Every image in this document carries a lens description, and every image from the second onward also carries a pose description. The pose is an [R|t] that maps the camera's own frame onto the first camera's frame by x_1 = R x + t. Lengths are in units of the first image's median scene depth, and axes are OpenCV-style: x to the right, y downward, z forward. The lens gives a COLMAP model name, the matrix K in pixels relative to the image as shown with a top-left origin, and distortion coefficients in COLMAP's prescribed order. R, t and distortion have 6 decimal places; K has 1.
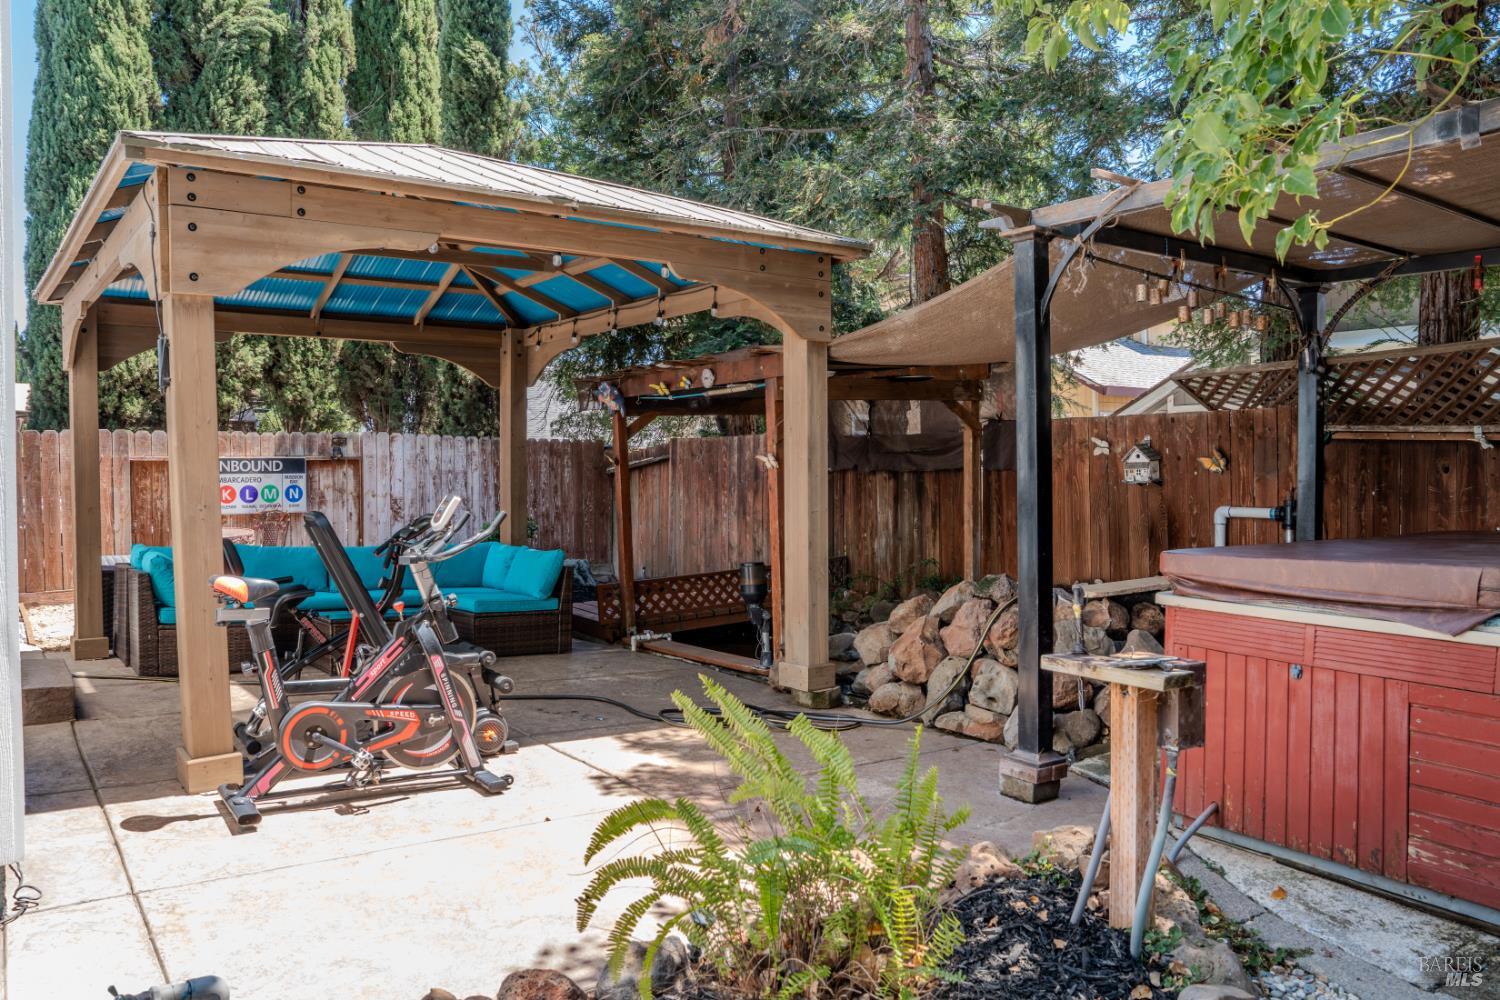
lens RADIAL K [[1095.5, 0, 743.9], [0, 1095.5, 506.8], [0, 0, 1]] dist [-0.115110, 0.084878]
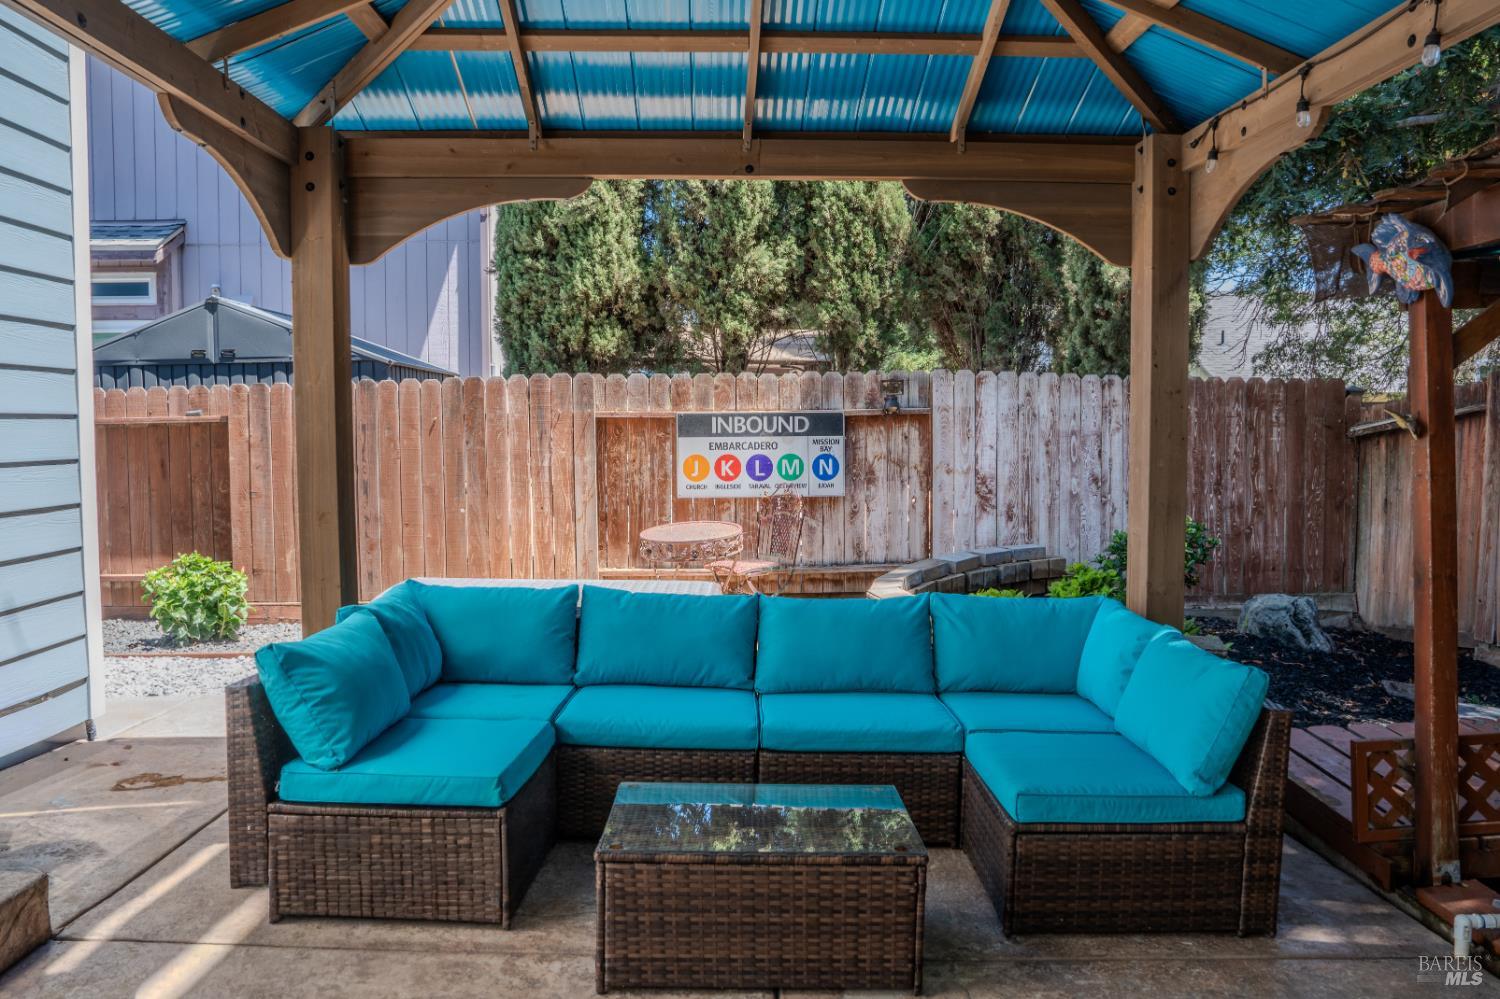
lens RADIAL K [[1187.9, 0, 743.3], [0, 1187.9, 481.8], [0, 0, 1]] dist [-0.134711, 0.122545]
pose [[0.831412, 0.025474, -0.555072, -0.063600], [-0.013879, 0.999589, 0.025086, -0.020850], [0.555482, -0.013153, 0.831424, 0.382397]]
